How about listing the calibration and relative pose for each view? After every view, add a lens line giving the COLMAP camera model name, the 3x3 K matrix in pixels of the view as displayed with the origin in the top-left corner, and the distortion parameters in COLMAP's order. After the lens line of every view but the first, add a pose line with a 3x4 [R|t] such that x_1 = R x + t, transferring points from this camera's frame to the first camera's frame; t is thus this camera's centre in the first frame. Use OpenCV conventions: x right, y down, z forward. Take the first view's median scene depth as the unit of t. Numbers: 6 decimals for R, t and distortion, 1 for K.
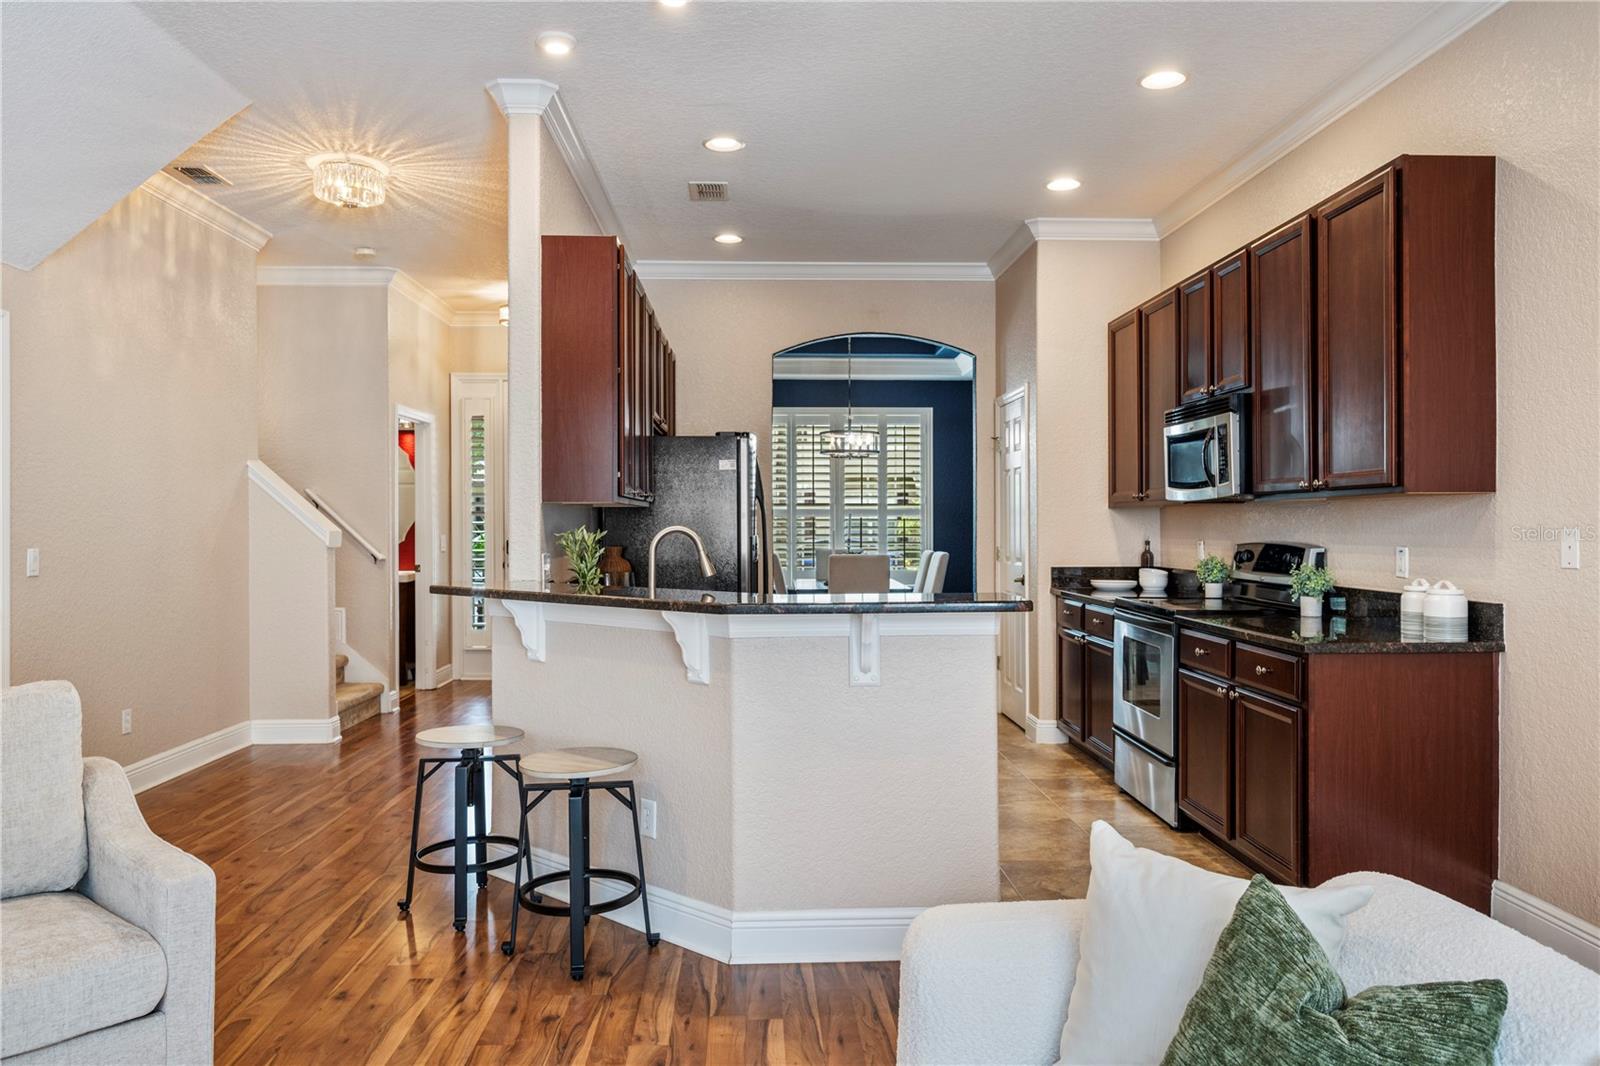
lens RADIAL K [[1133.0, 0, 800.1], [0, 1133.0, 524.6], [0, 0, 1]] dist [0.004287, 0.000699]
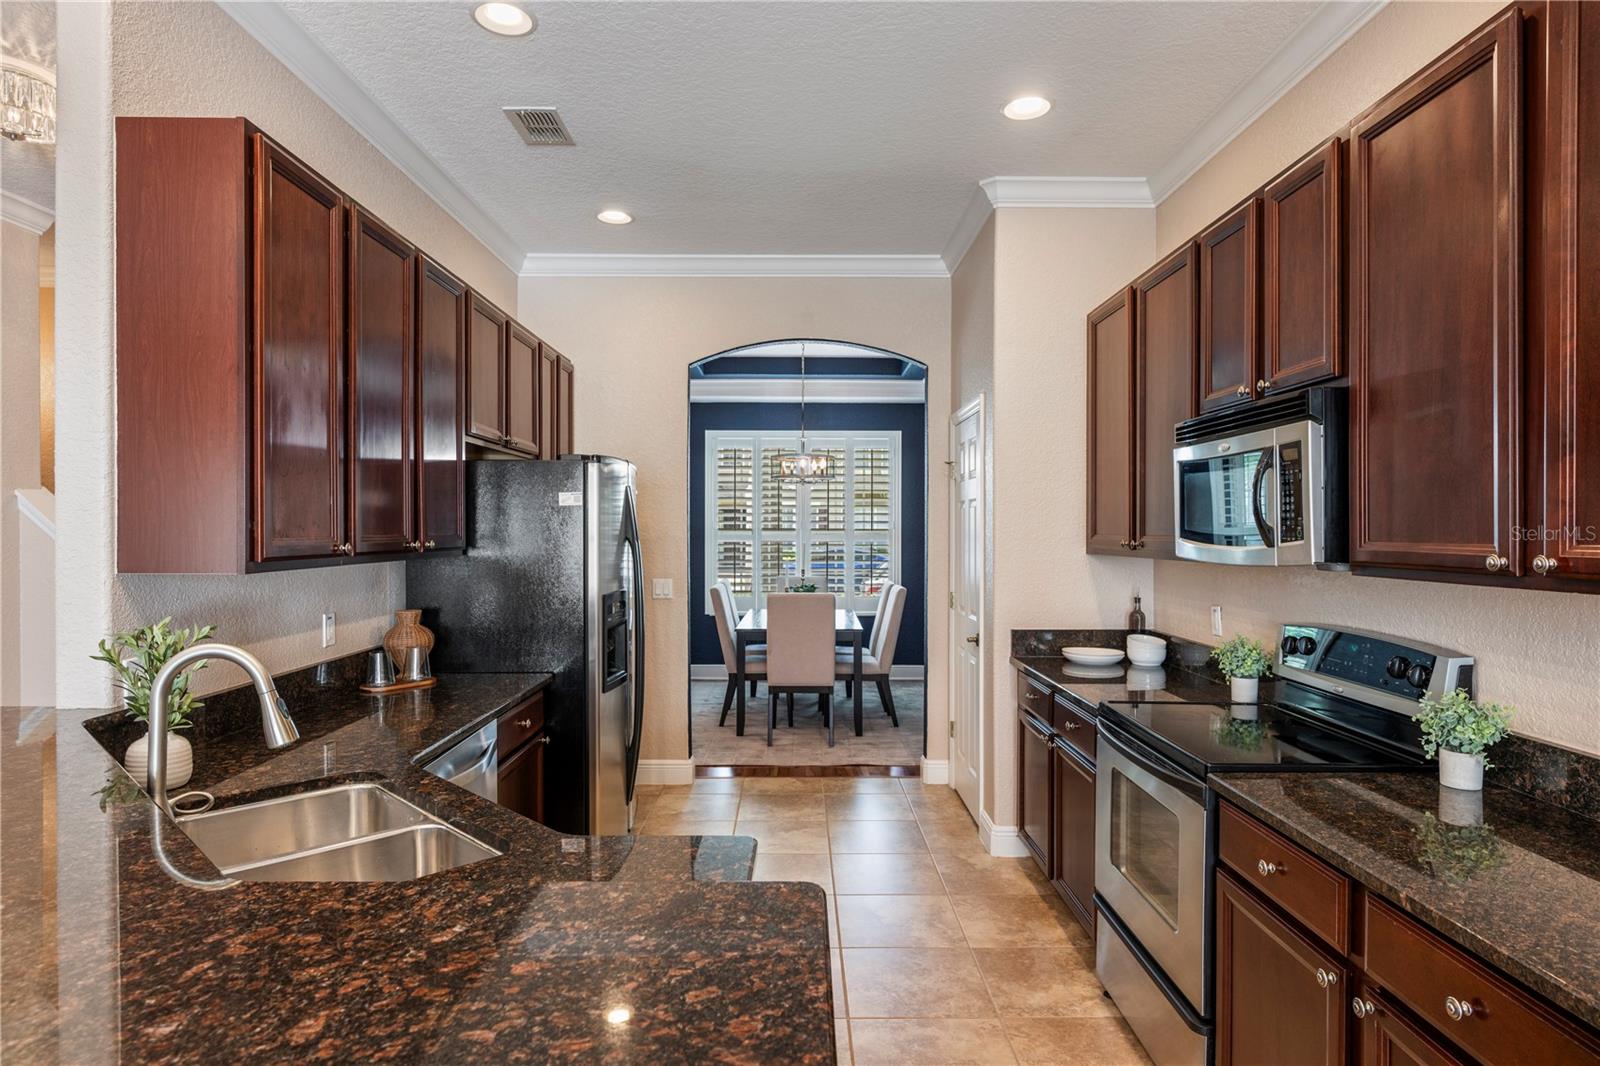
lens RADIAL K [[895.9, 0, 796.0], [0, 895.9, 534.7], [0, 0, 1]] dist [-0.001982, -0.000814]
pose [[0.999199, 0.005123, -0.039694, 0.114534], [-0.004903, 0.999972, 0.005651, -0.035362], [0.039722, -0.005452, 0.999196, 0.445034]]
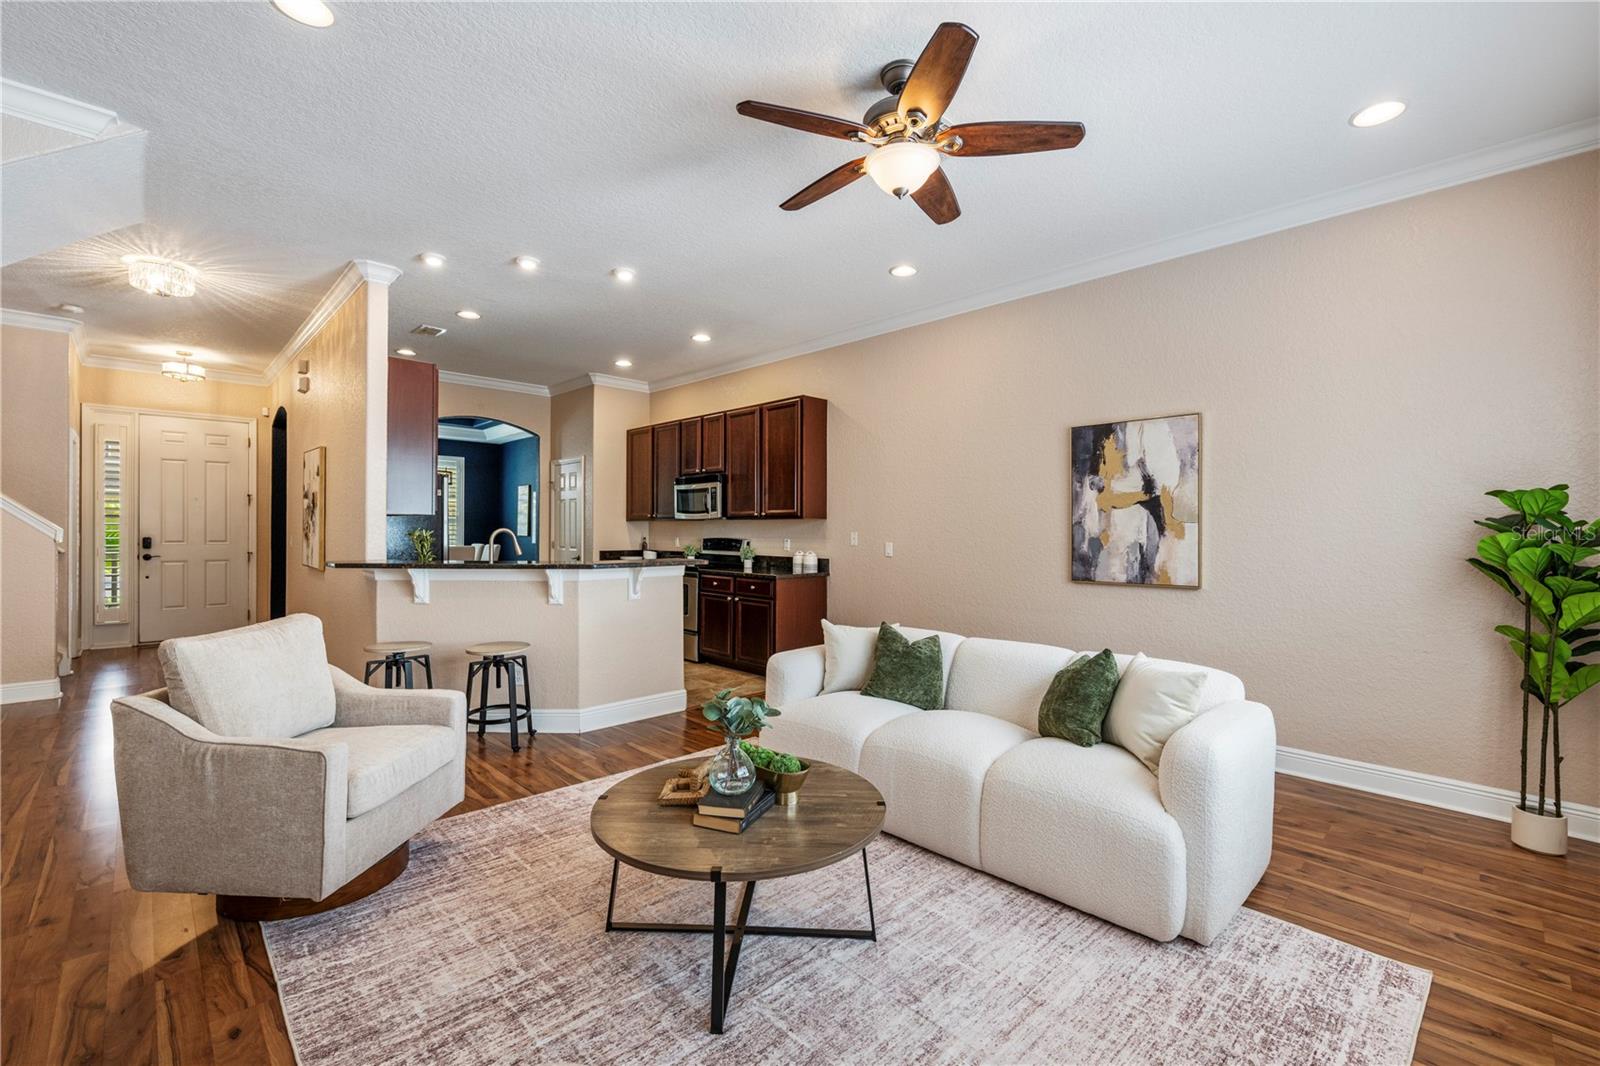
lens RADIAL K [[677.6, 0, 808.0], [0, 677.6, 532.0], [0, 0, 1]] dist [-0.003734, -0.000368]
pose [[0.740394, 0.005861, 0.672147, -0.354802], [-0.008269, 0.999966, 0.000389, 0.001934], [-0.672122, -0.005846, 0.740417, -0.138329]]
